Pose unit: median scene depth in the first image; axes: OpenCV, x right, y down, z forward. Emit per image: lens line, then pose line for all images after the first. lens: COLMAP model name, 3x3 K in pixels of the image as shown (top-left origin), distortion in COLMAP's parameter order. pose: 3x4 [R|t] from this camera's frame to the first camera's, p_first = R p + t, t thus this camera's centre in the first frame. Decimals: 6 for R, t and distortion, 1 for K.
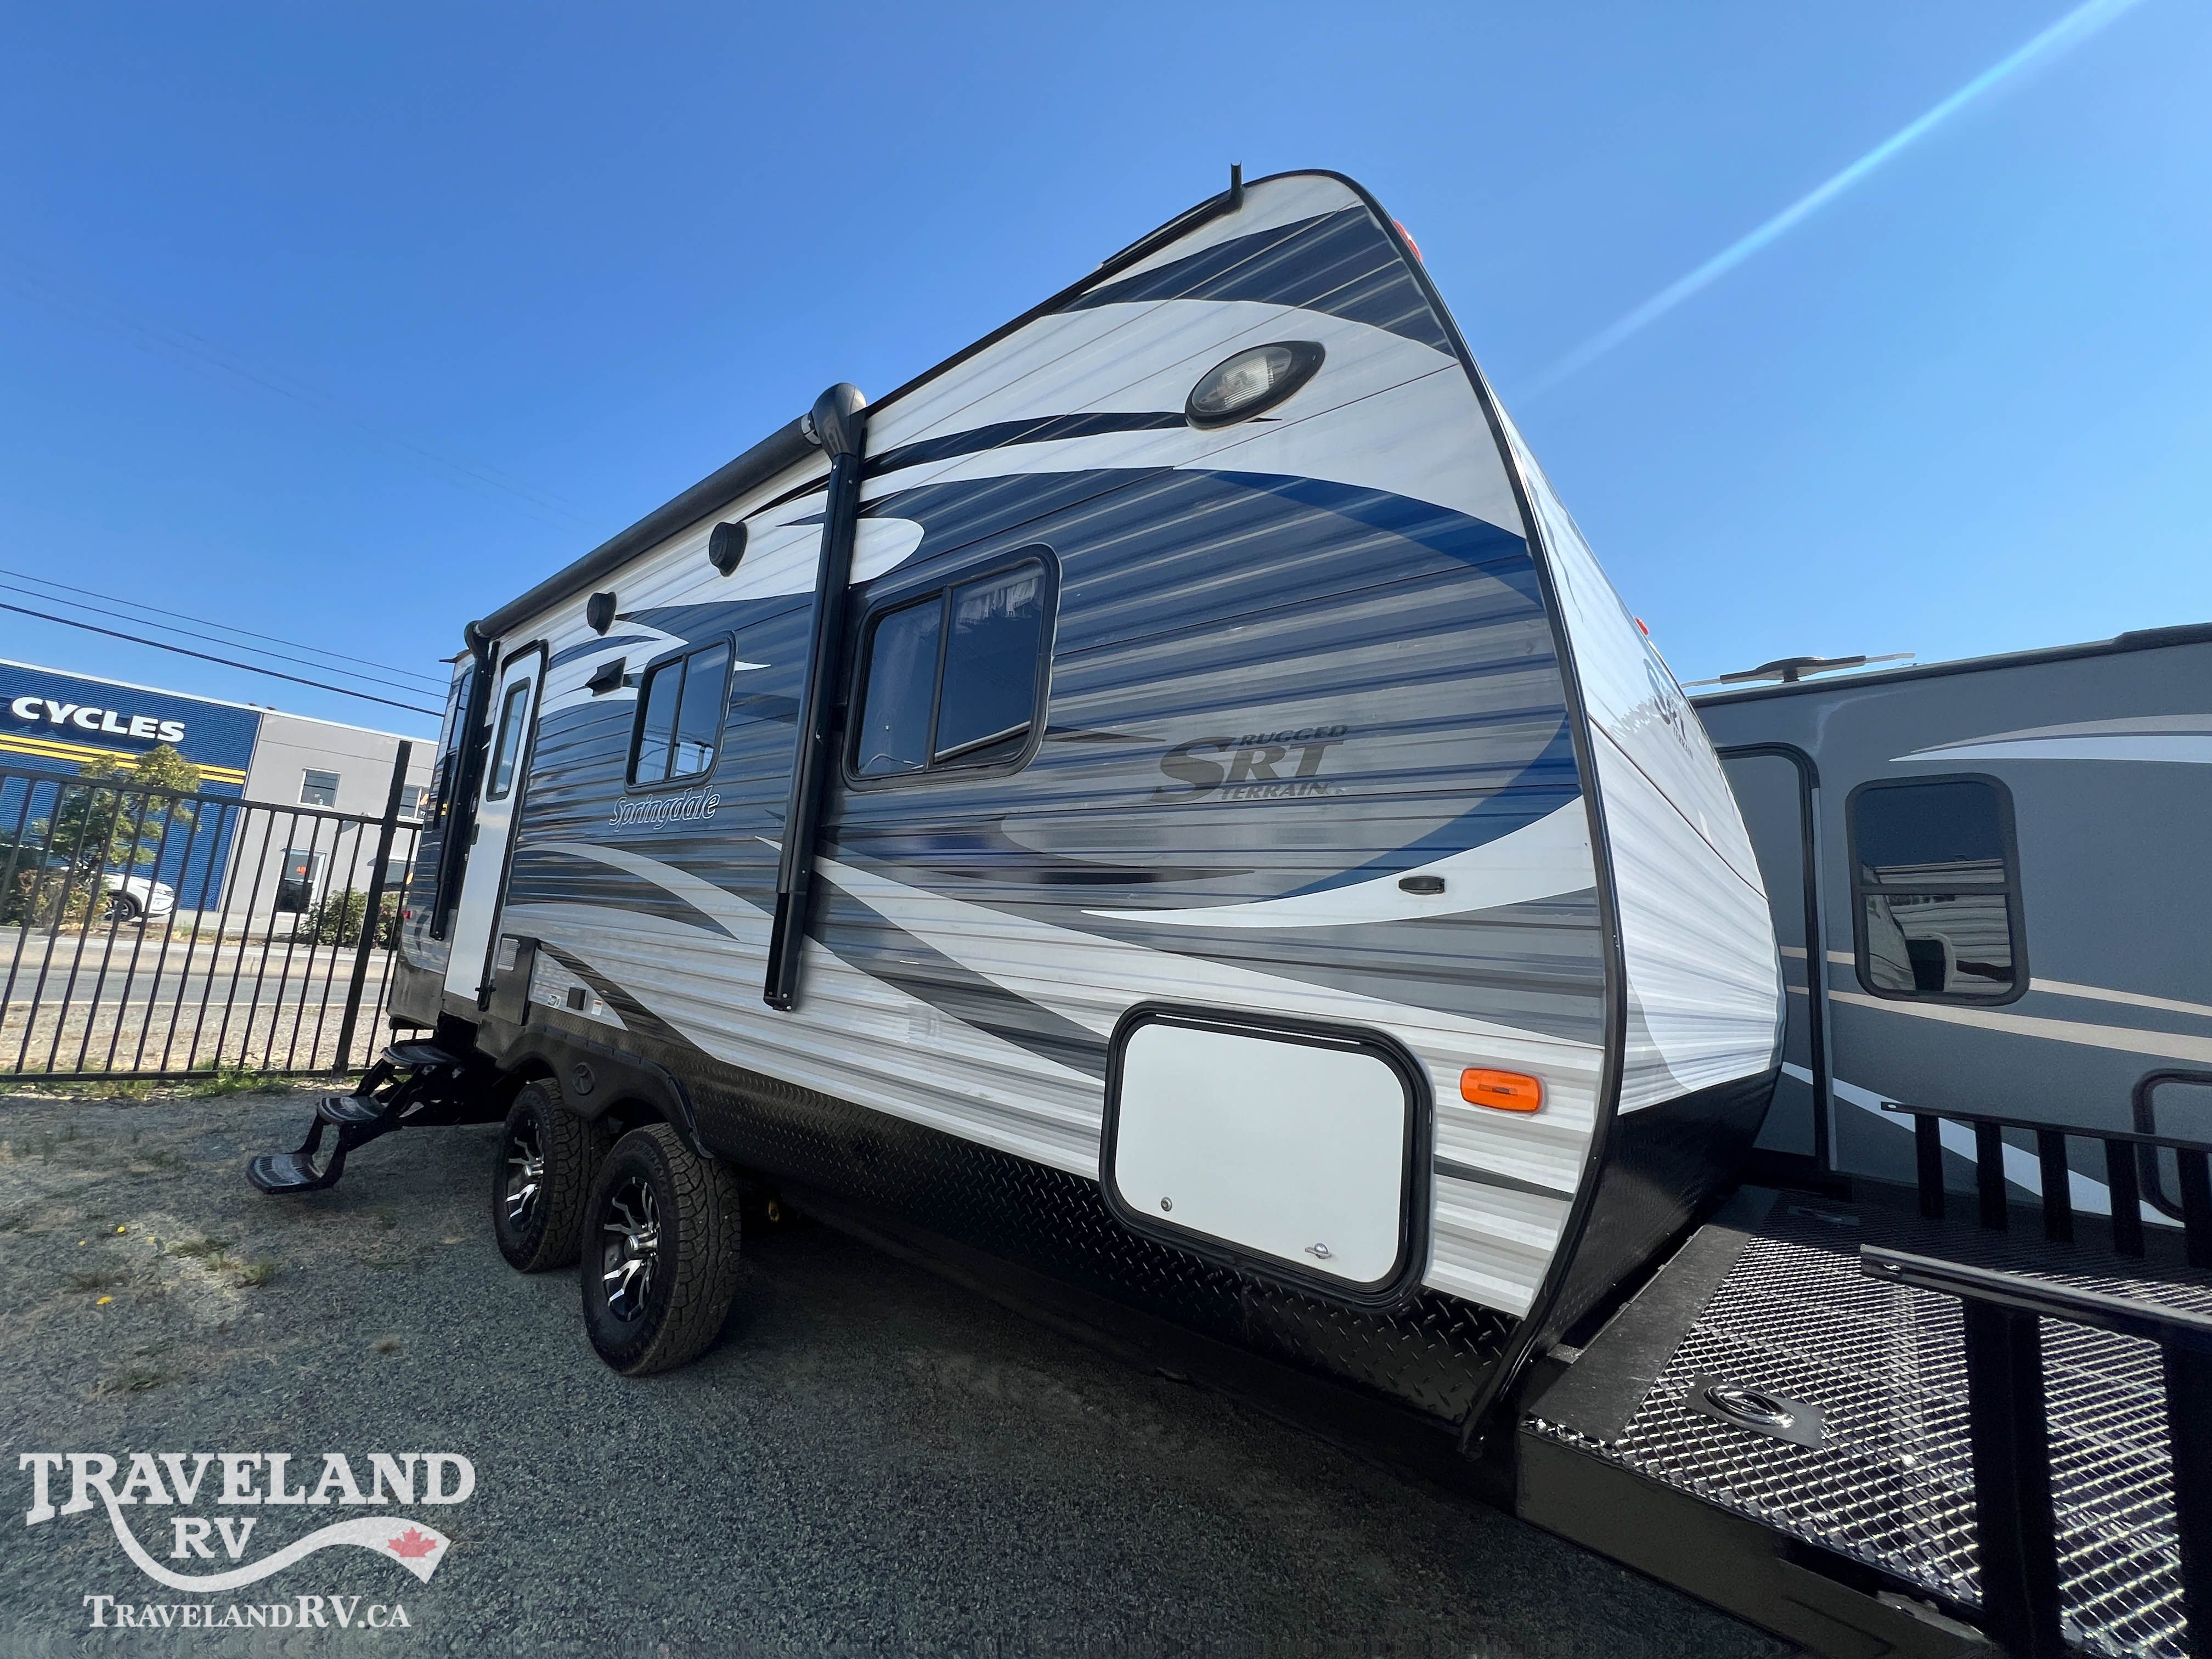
lens RADIAL K [[886.5, 0, 1107.4], [0, 886.5, 821.7], [0, 0, 1]] dist [-0.001041, 0.000376]
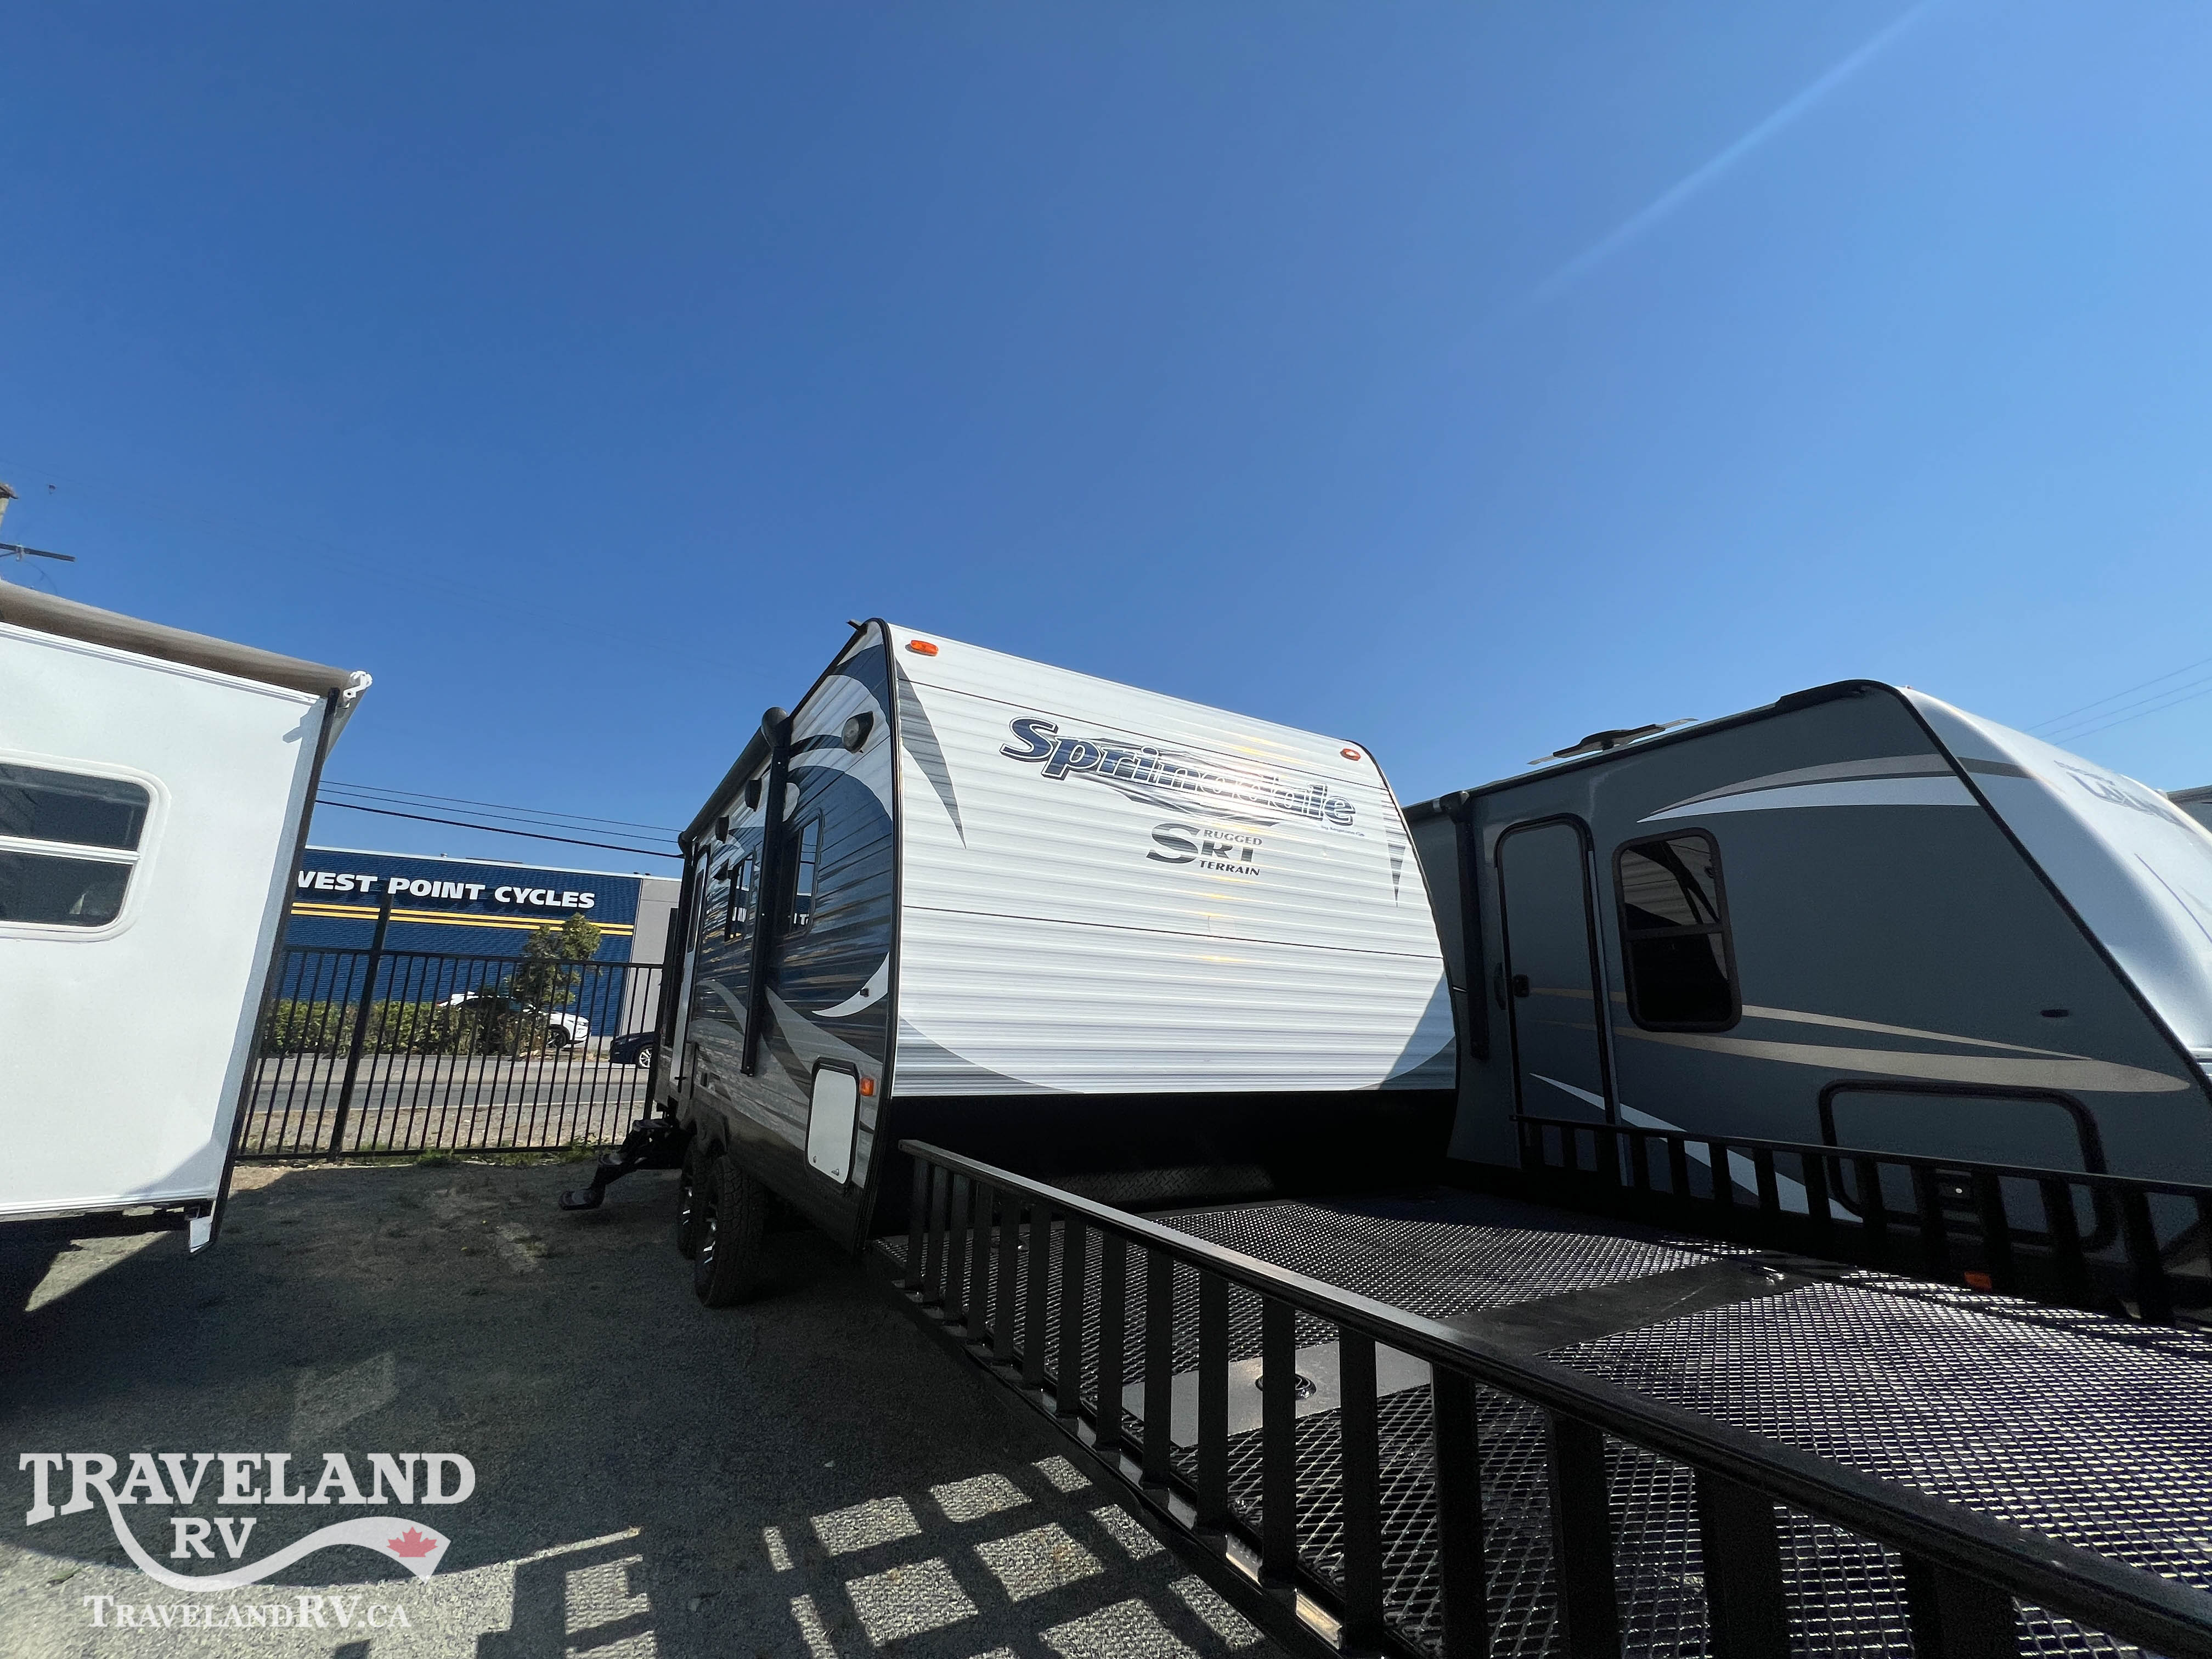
lens RADIAL K [[886.5, 0, 1106.8], [0, 886.5, 822.7], [0, 0, 1]] dist [-0.001041, 0.000376]
pose [[0.950032, -0.127352, -0.284994, 0.373156], [0.102215, 0.989574, -0.101465, -0.014315], [0.294944, 0.067264, 0.953144, -0.208842]]
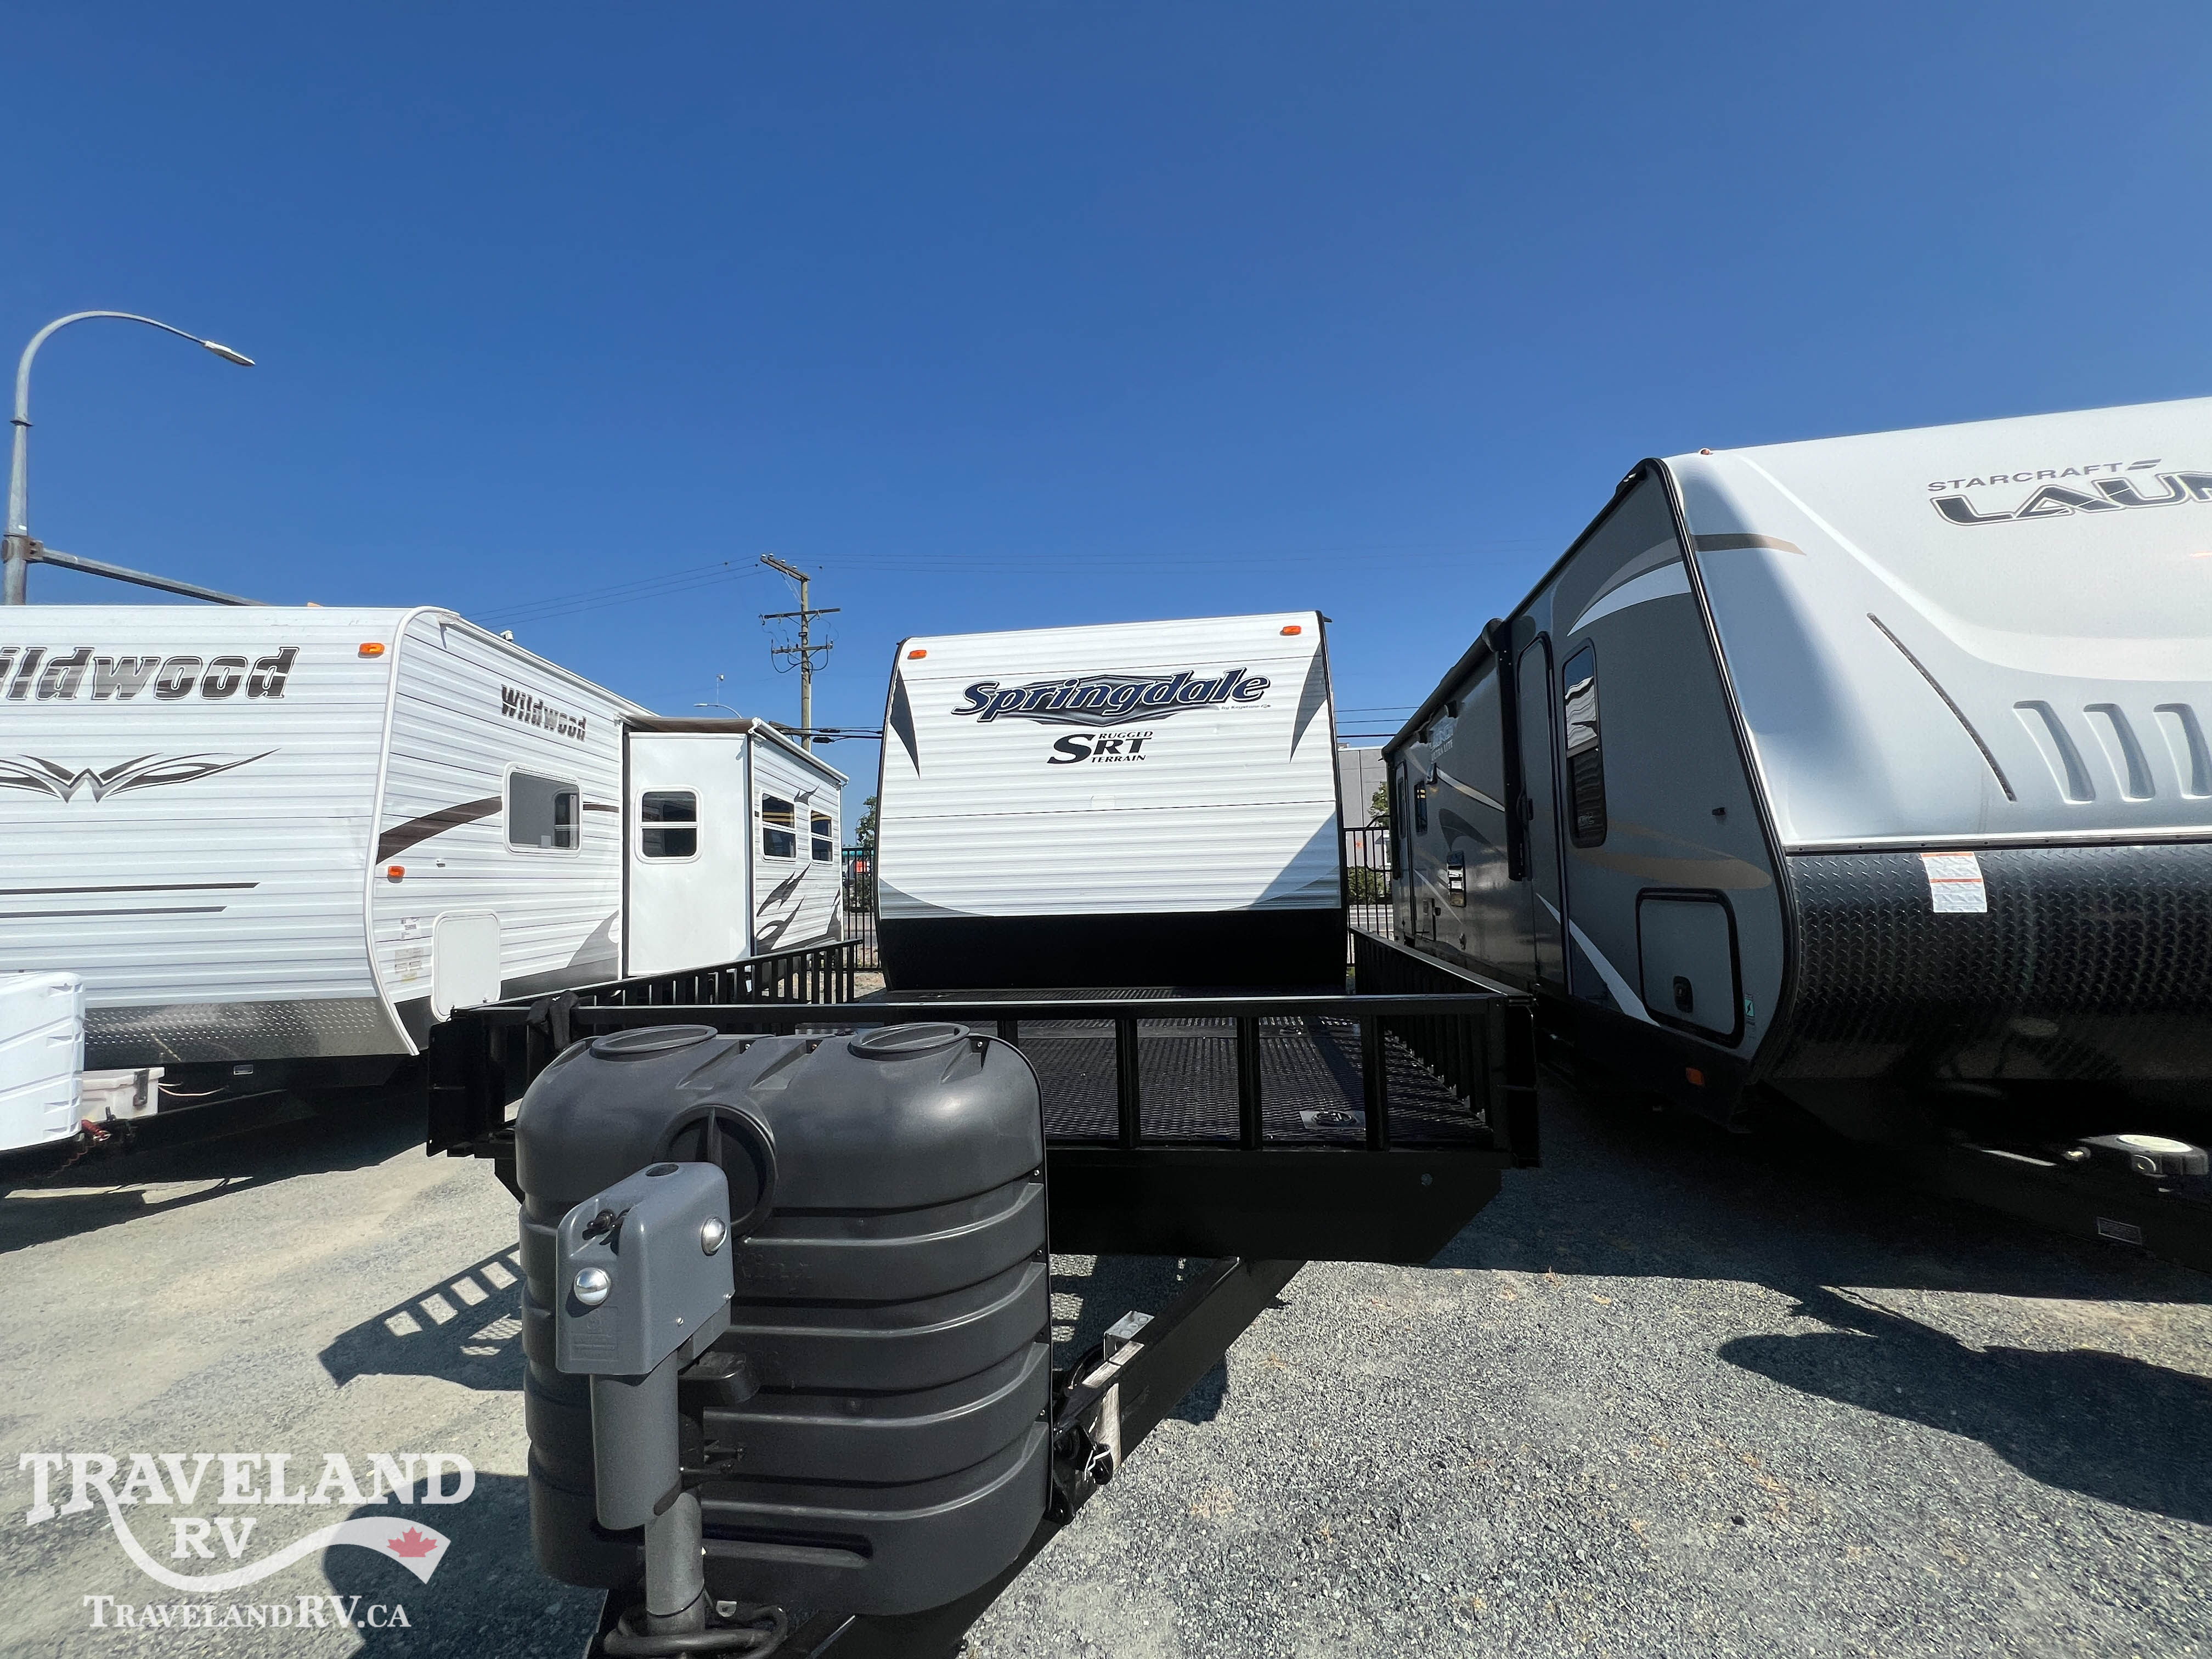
lens RADIAL K [[886.5, 0, 1112.5], [0, 886.5, 837.0], [0, 0, 1]] dist [-0.001041, 0.000376]
pose [[0.551350, -0.137359, -0.822889, 0.975446], [0.209957, 0.977452, -0.022484, 0.056094], [0.807423, -0.160375, 0.567758, -0.094491]]
